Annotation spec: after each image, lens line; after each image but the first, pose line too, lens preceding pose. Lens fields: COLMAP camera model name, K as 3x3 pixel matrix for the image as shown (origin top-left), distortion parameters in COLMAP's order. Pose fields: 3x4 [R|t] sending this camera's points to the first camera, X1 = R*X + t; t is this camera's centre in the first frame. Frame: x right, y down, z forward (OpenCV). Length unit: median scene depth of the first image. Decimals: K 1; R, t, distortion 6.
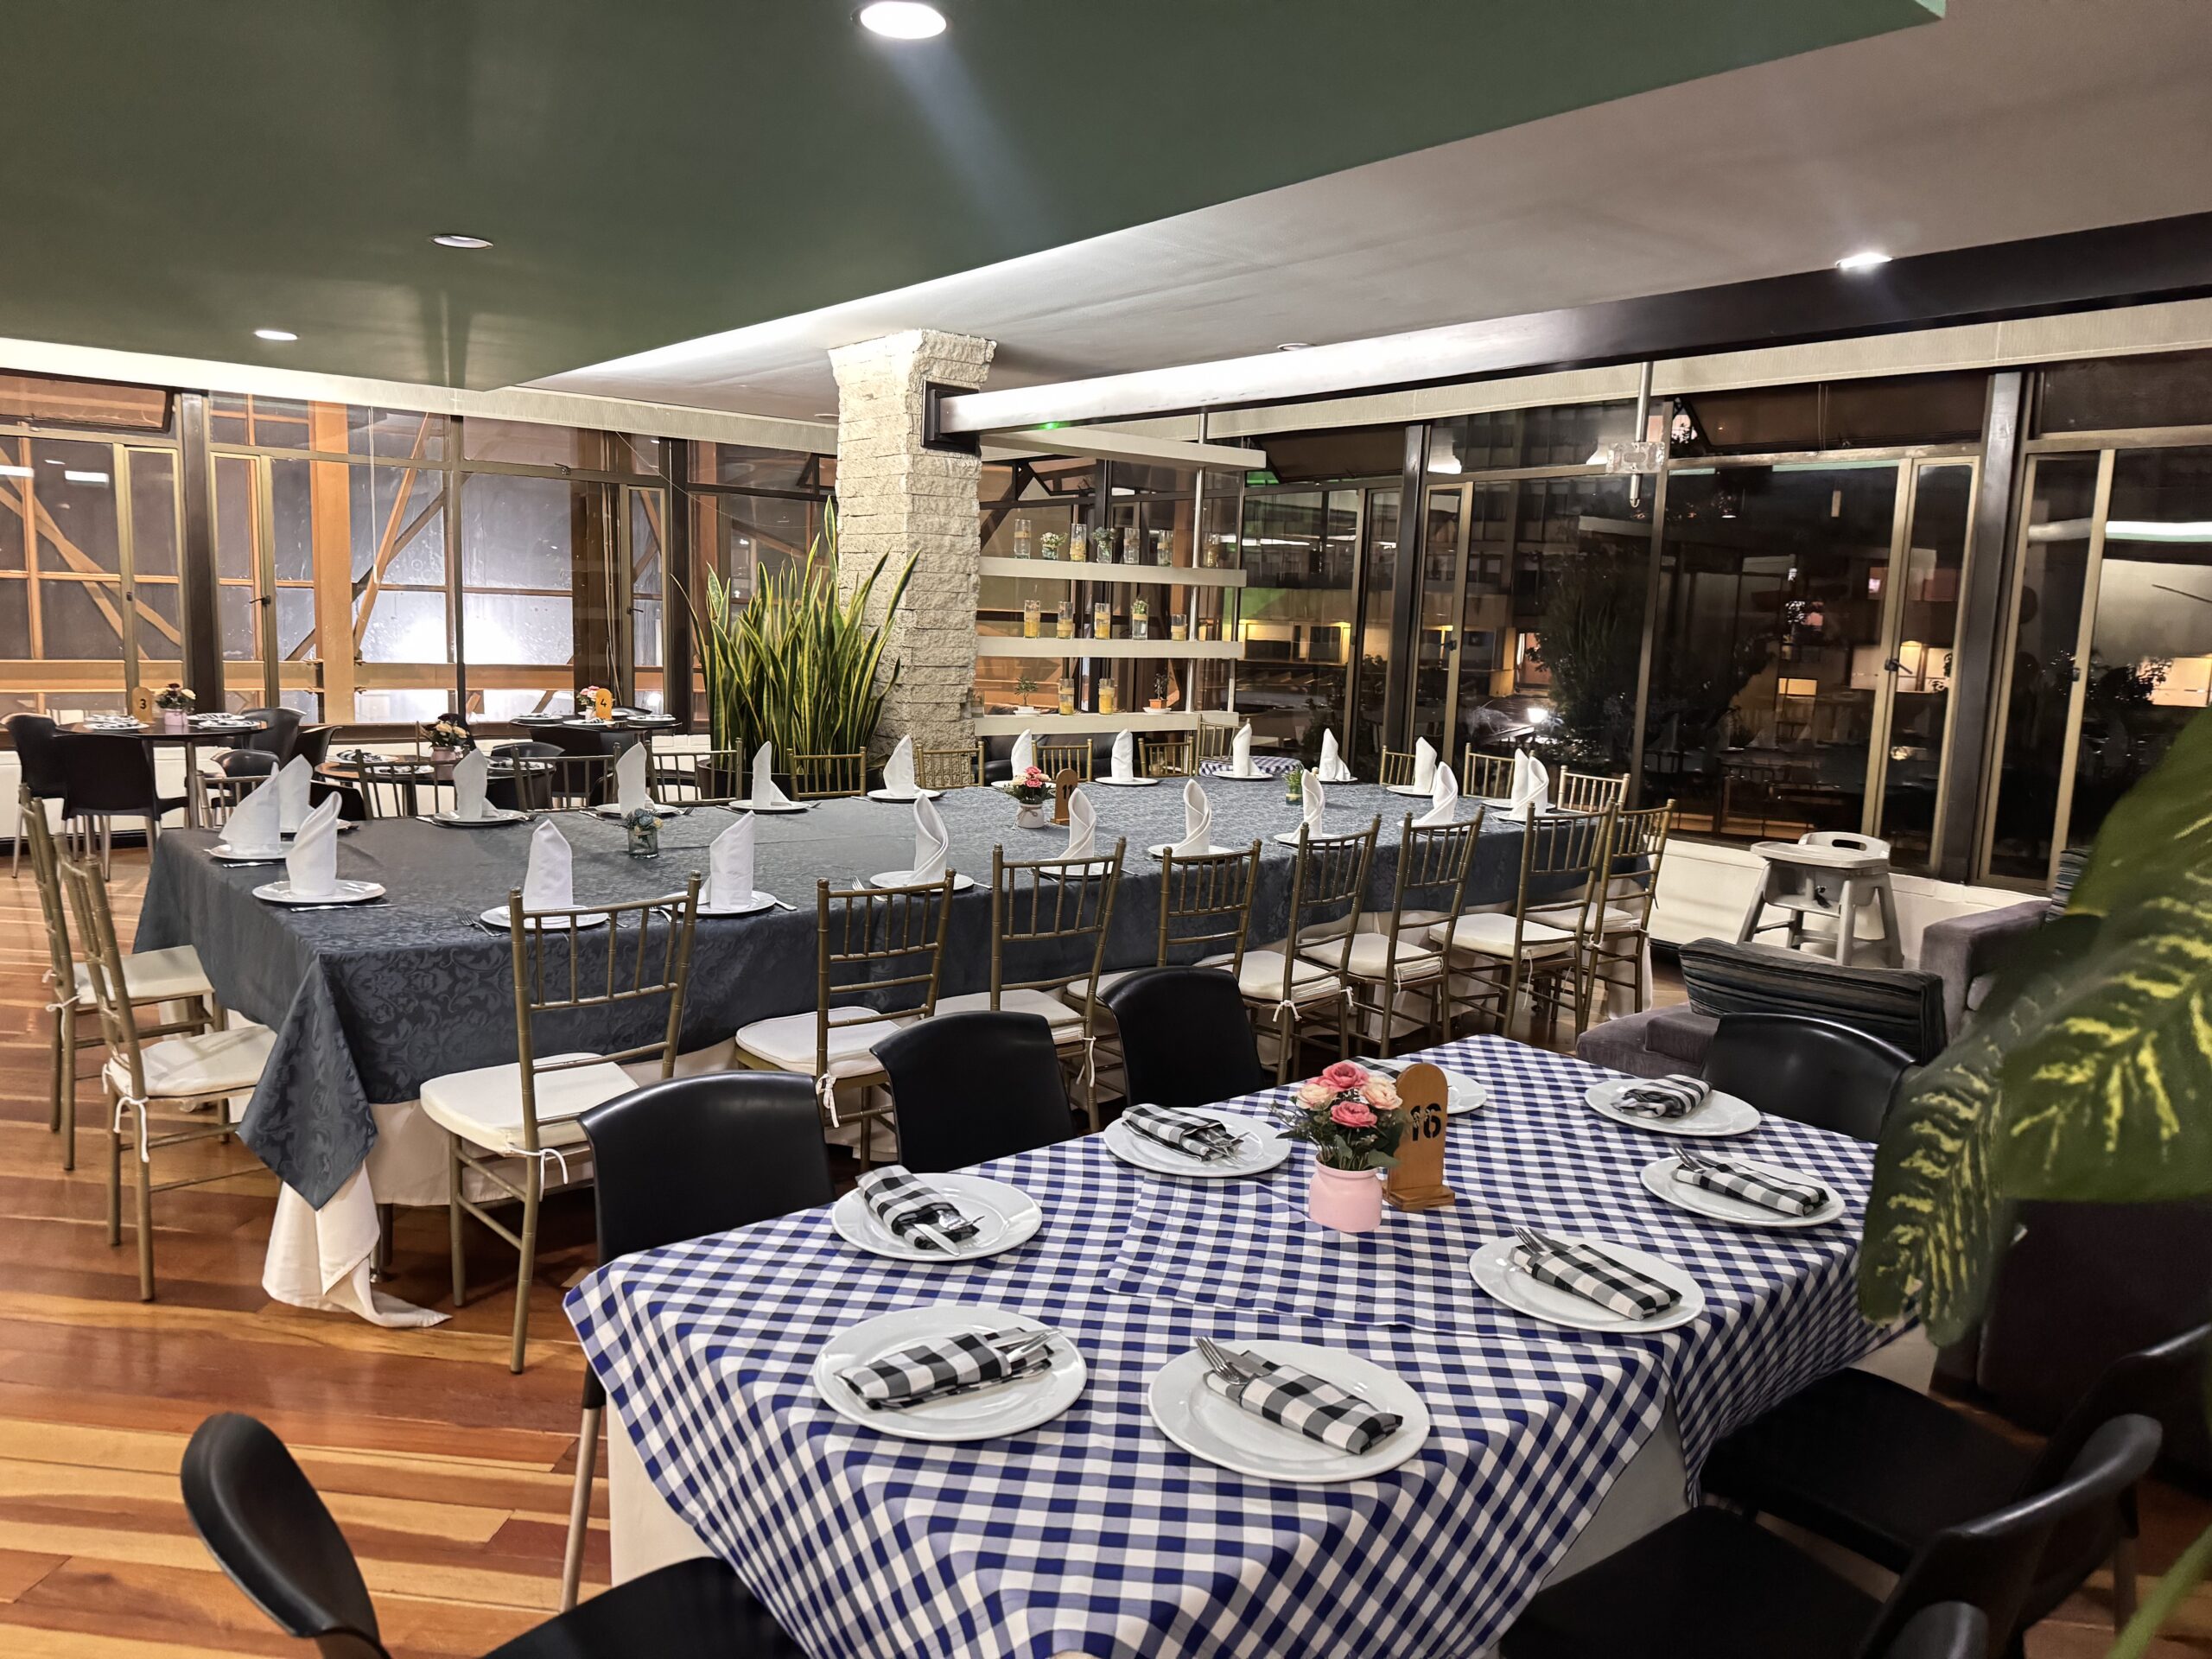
lens RADIAL K [[1578.0, 0, 1106.0], [0, 1578.0, 829.5], [0, 0, 1]] dist [0.012983, -0.000066]
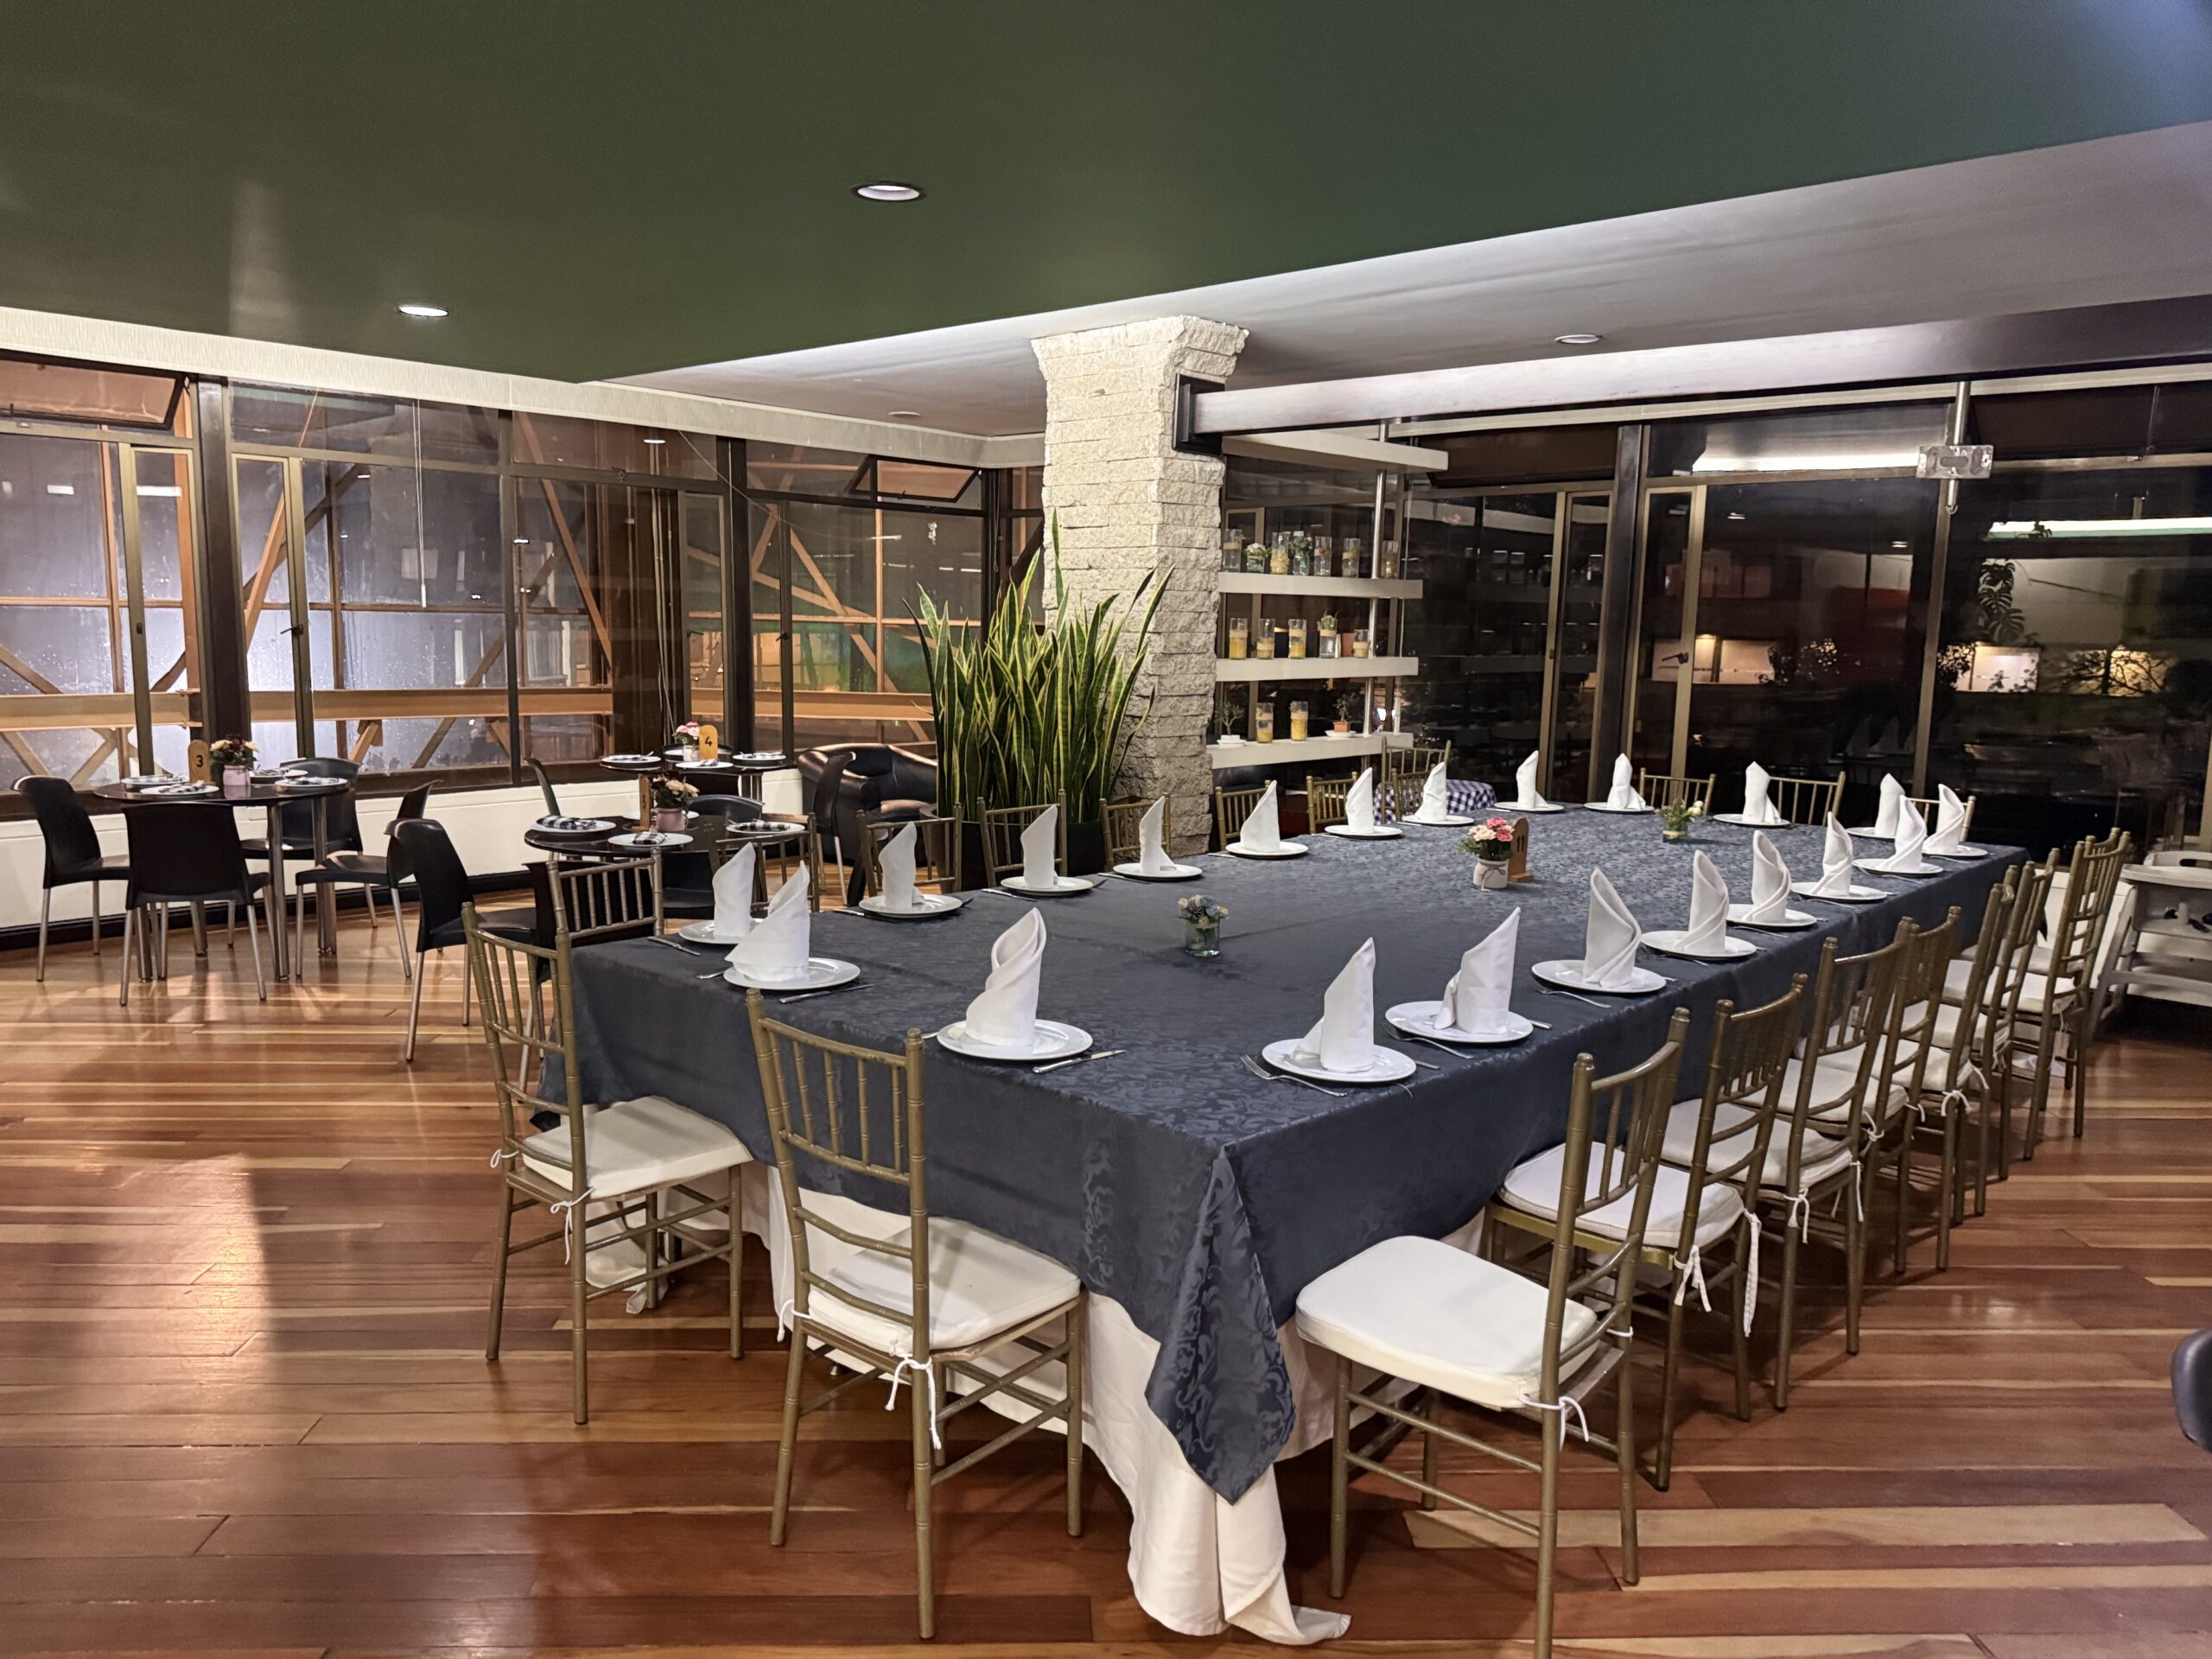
lens RADIAL K [[1578.0, 0, 1106.0], [0, 1578.0, 829.5], [0, 0, 1]] dist [0.012983, -0.000066]
pose [[0.987690, -0.034118, 0.152657, -0.285303], [0.034196, 0.999413, 0.002117, -0.030952], [-0.152639, 0.003129, 0.988277, 0.126173]]
